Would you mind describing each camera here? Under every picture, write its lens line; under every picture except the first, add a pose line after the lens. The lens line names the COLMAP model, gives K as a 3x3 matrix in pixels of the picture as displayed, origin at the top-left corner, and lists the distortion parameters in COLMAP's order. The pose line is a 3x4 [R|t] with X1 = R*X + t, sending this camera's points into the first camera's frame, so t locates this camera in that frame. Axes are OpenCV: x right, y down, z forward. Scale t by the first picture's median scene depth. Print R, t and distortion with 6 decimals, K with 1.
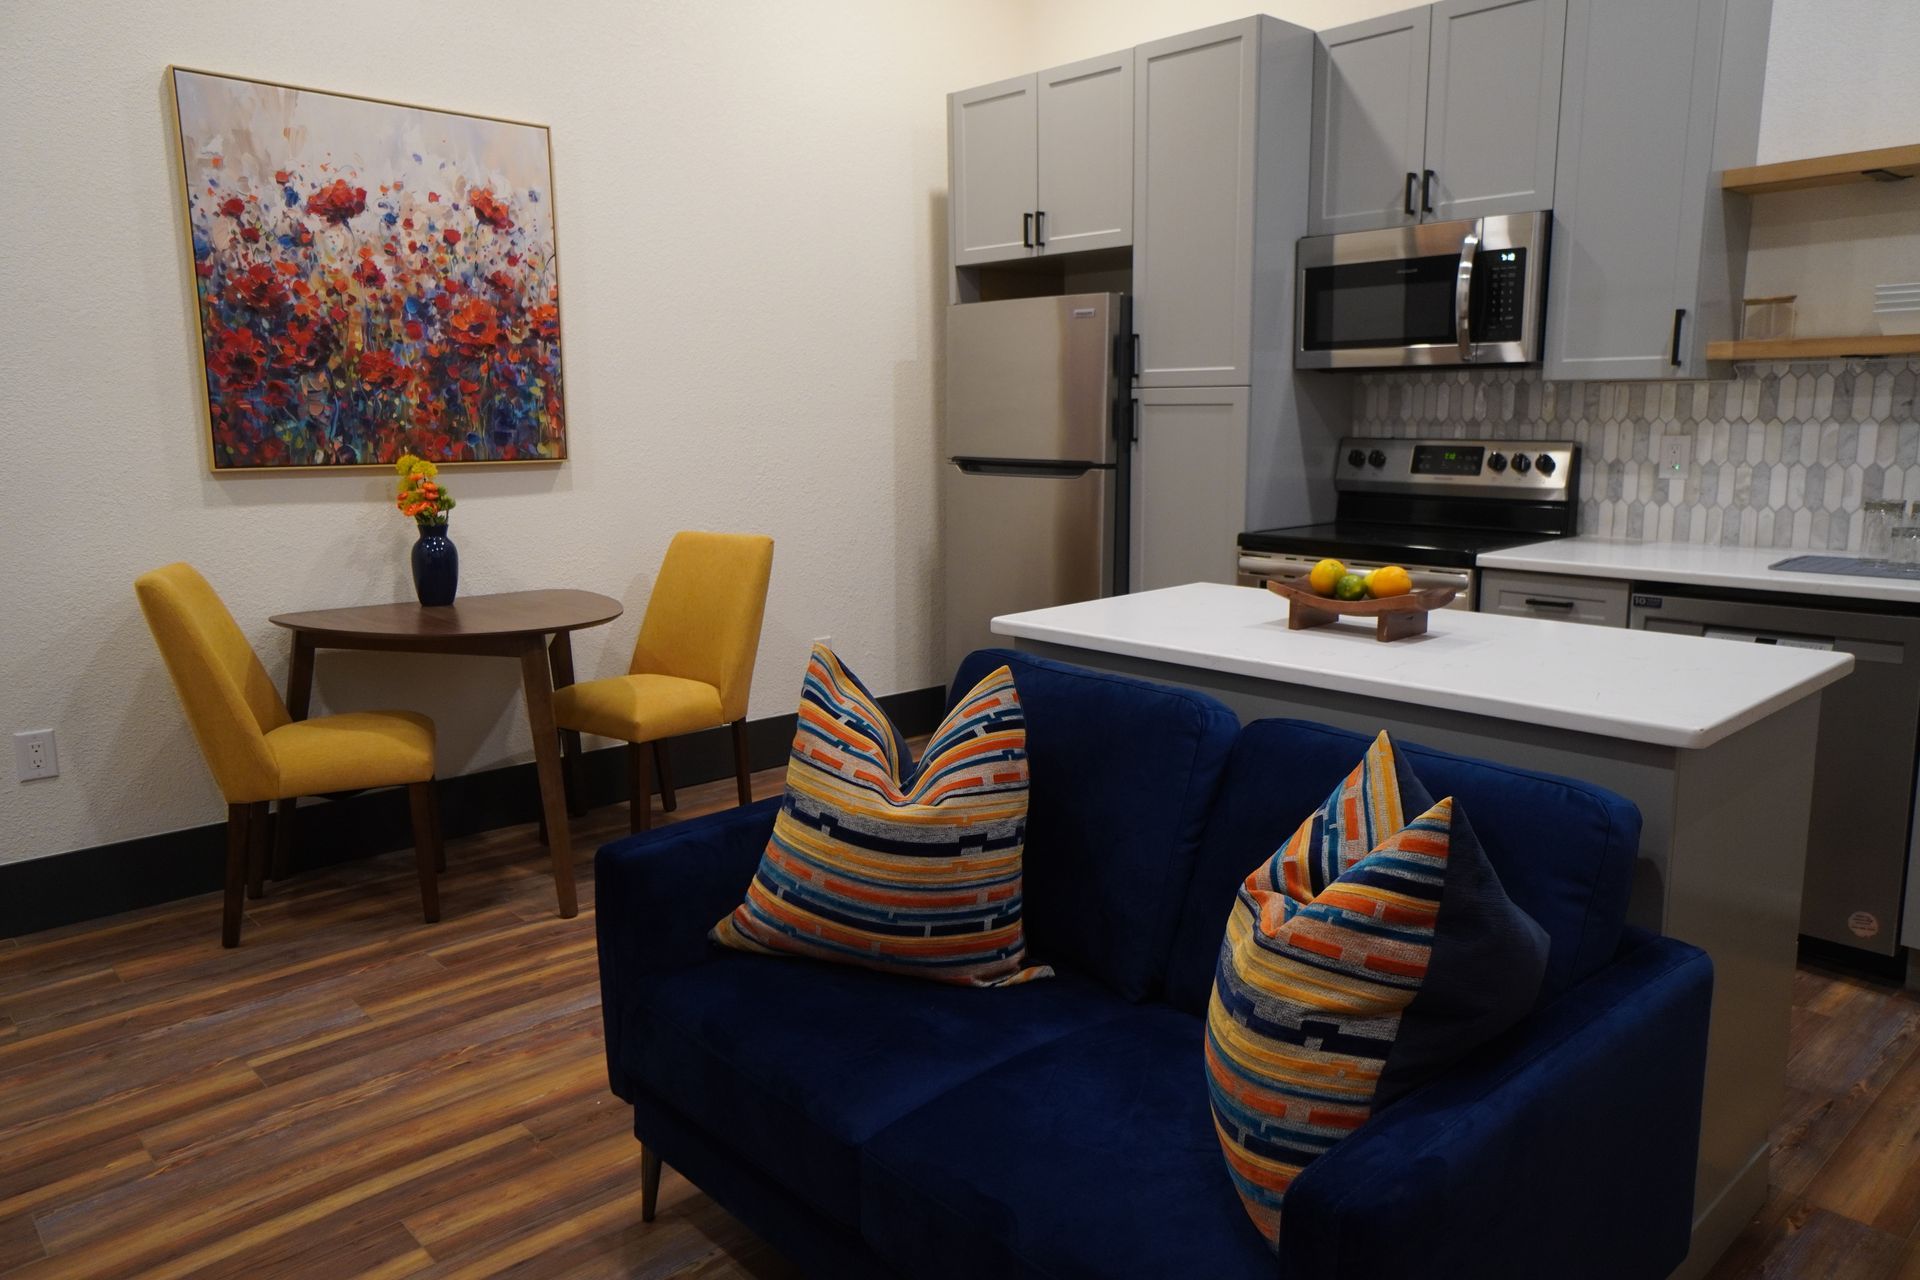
lens RADIAL K [[1325.4, 0, 960.0], [0, 1325.4, 640.0], [0, 0, 1]] dist [-0.000705, 0.003429]
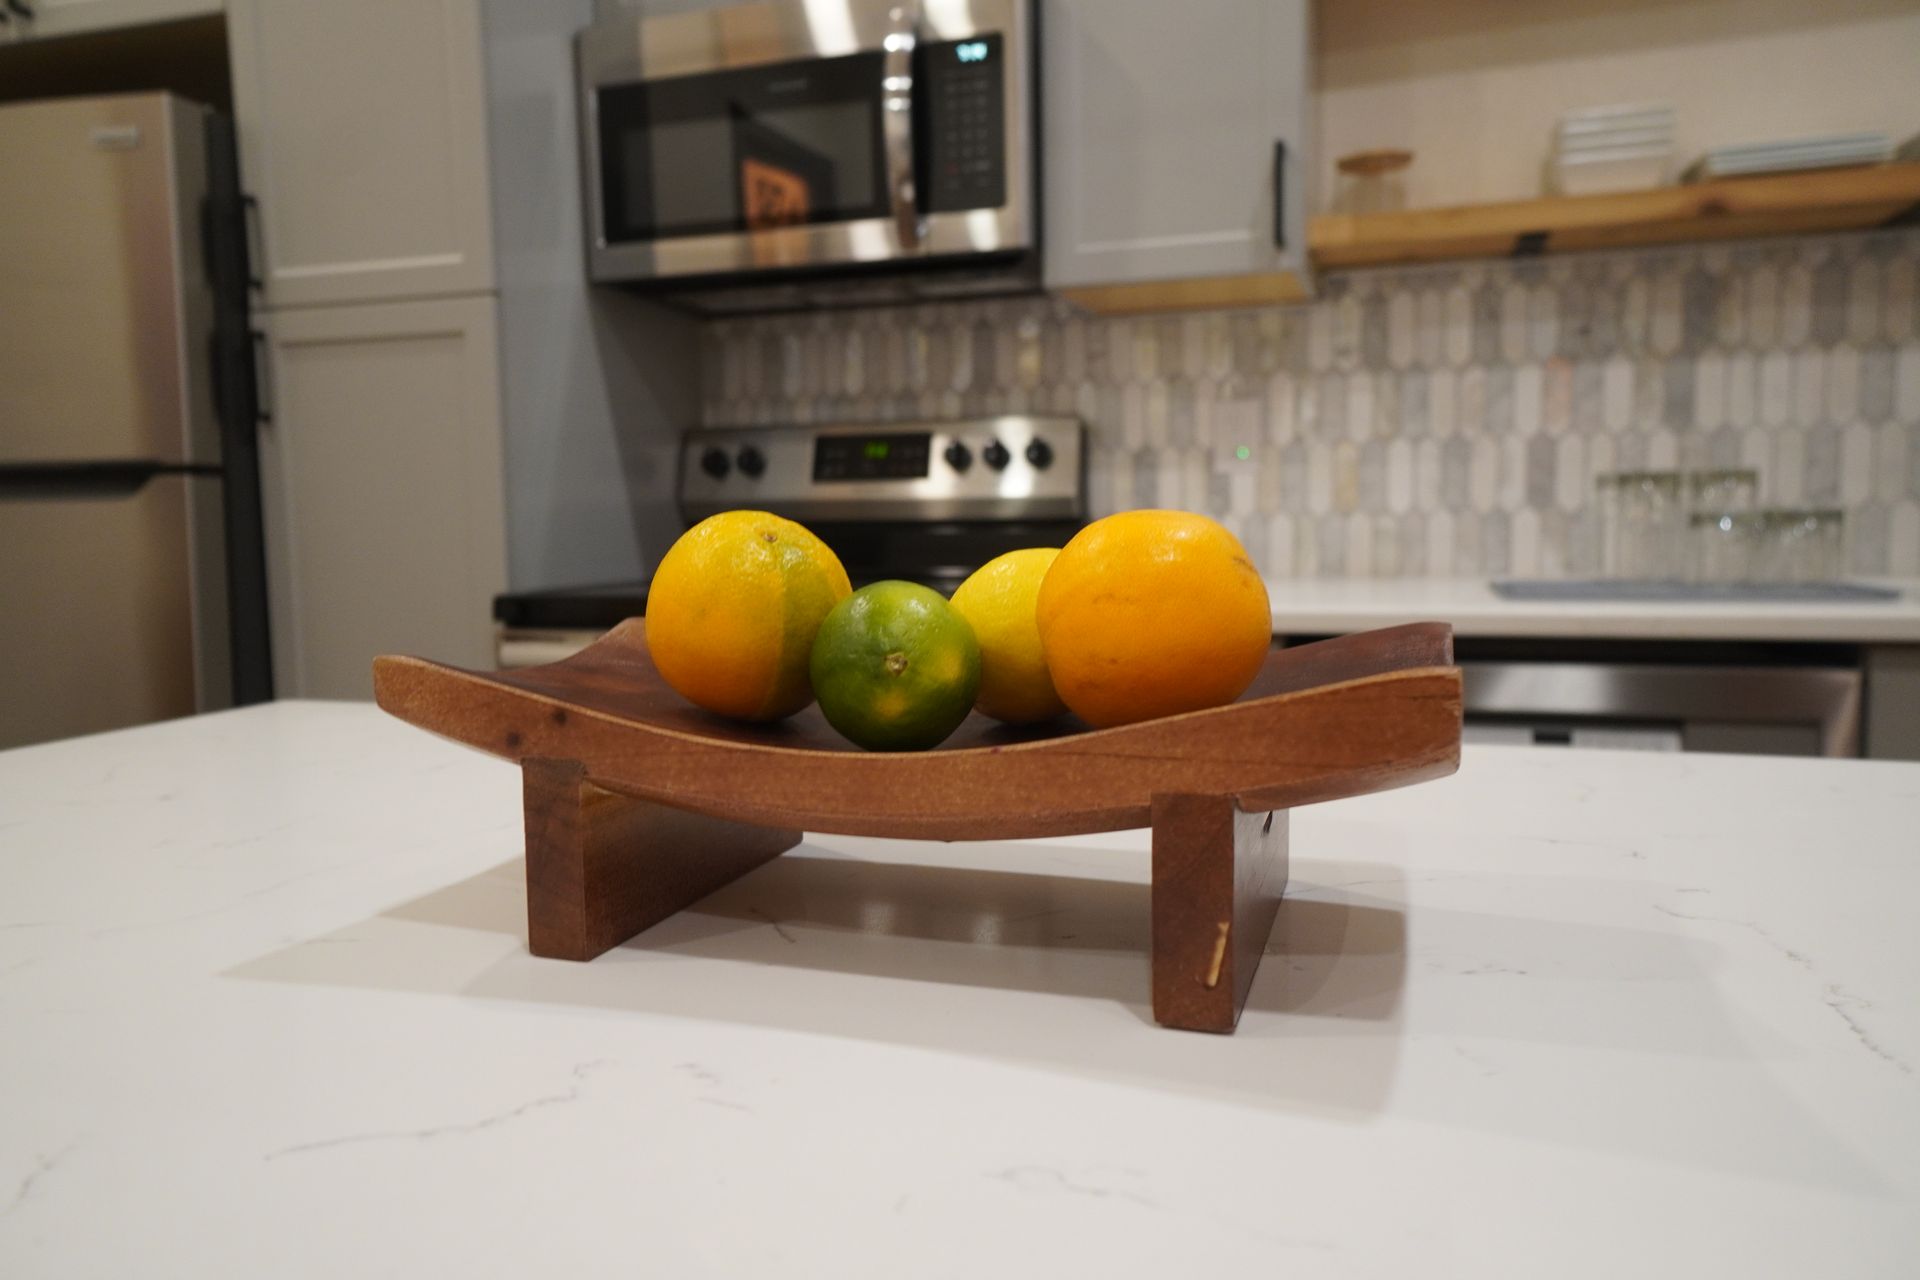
lens RADIAL K [[1325.4, 0, 960.0], [0, 1325.4, 640.0], [0, 0, 1]] dist [-0.000705, 0.003429]
pose [[0.881362, -0.050988, 0.469682, 0.134074], [0.091840, 0.993685, -0.064466, -0.018257], [-0.463429, 0.099953, 0.880479, 0.506352]]
